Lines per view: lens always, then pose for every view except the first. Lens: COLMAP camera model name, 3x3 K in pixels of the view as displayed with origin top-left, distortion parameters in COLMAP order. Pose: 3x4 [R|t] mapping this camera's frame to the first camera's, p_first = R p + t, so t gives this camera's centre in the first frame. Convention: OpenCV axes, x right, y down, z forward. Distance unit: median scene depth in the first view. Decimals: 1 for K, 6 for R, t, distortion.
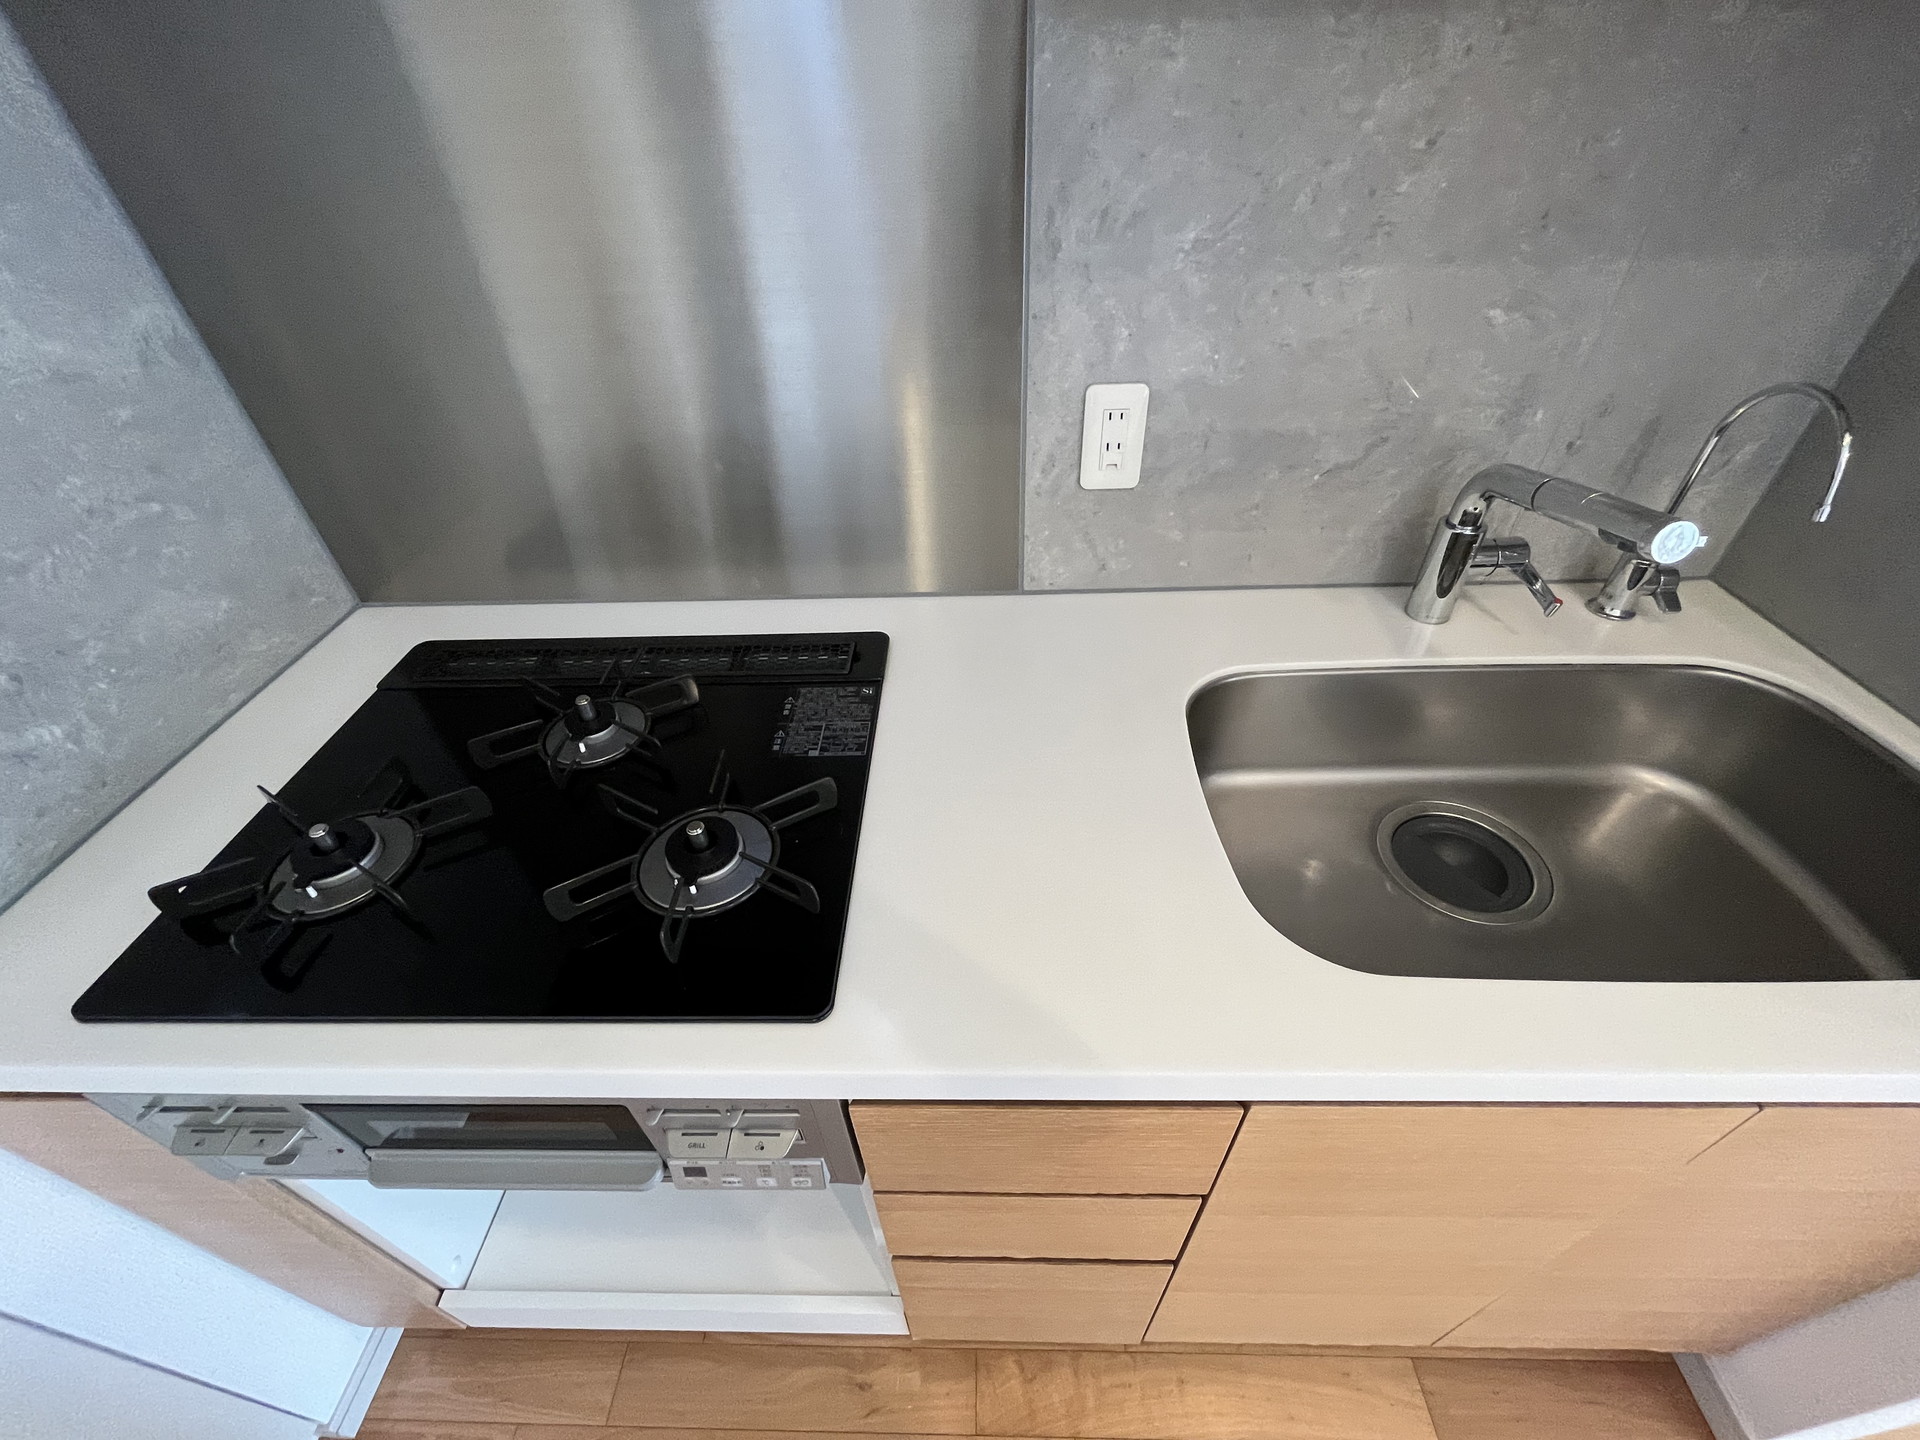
lens RADIAL K [[777.6, 0, 957.5], [0, 777.6, 721.4], [0, 0, 1]] dist [-0.001656, -0.000357]
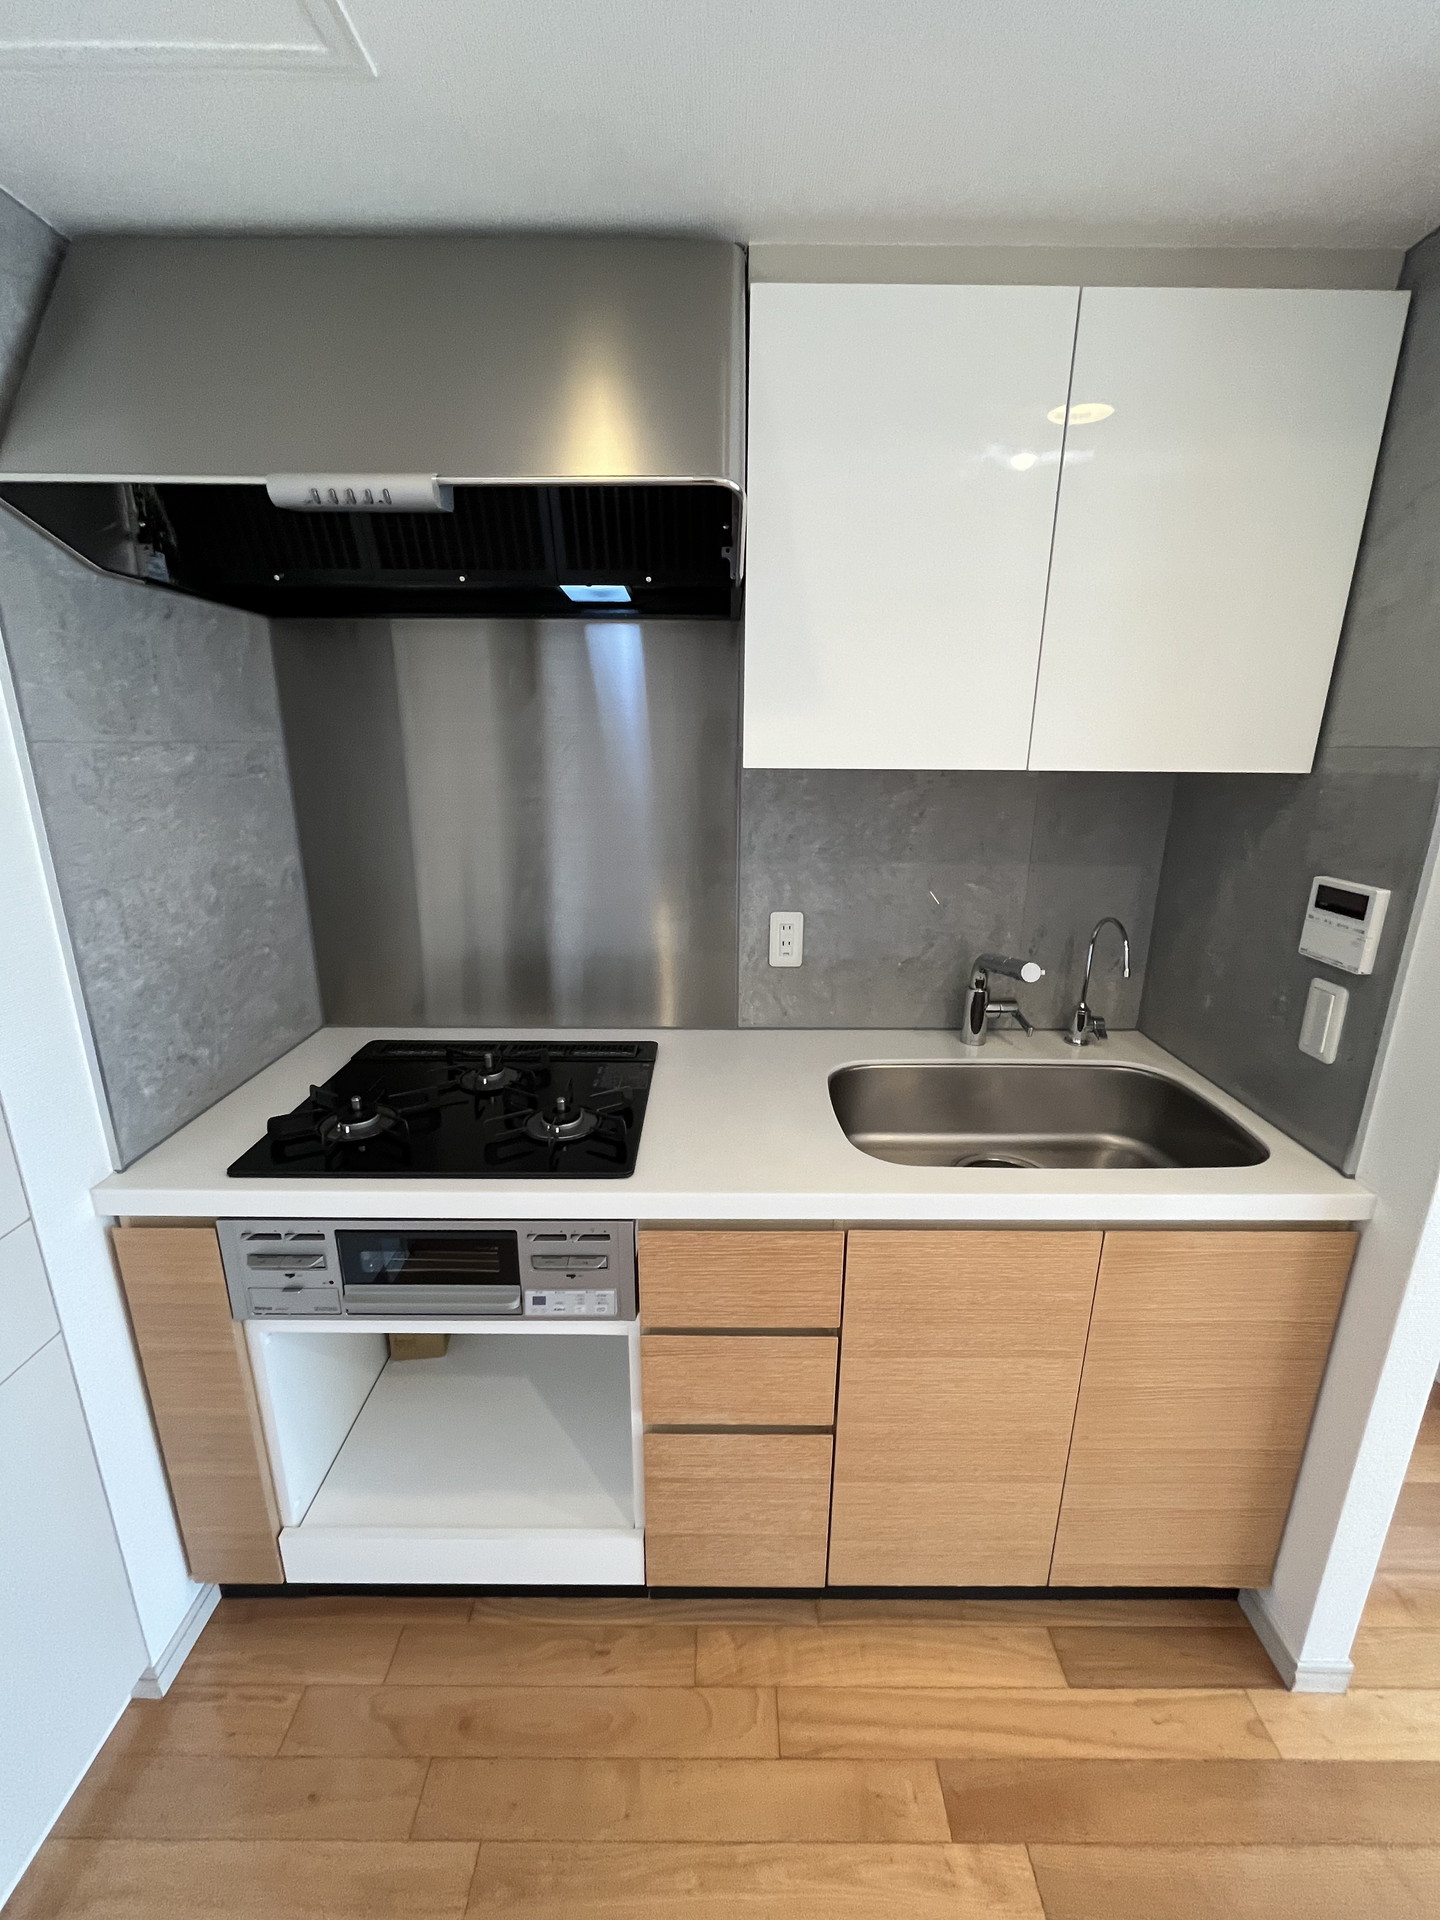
lens RADIAL K [[777.6, 0, 720.0], [0, 777.6, 960.0], [0, 0, 1]] dist [-0.001656, -0.000357]
pose [[0.998797, 0.033225, 0.036072, -0.021951], [-0.015430, 0.911088, -0.411922, 0.450770], [-0.046550, 0.410870, 0.910505, -0.665534]]
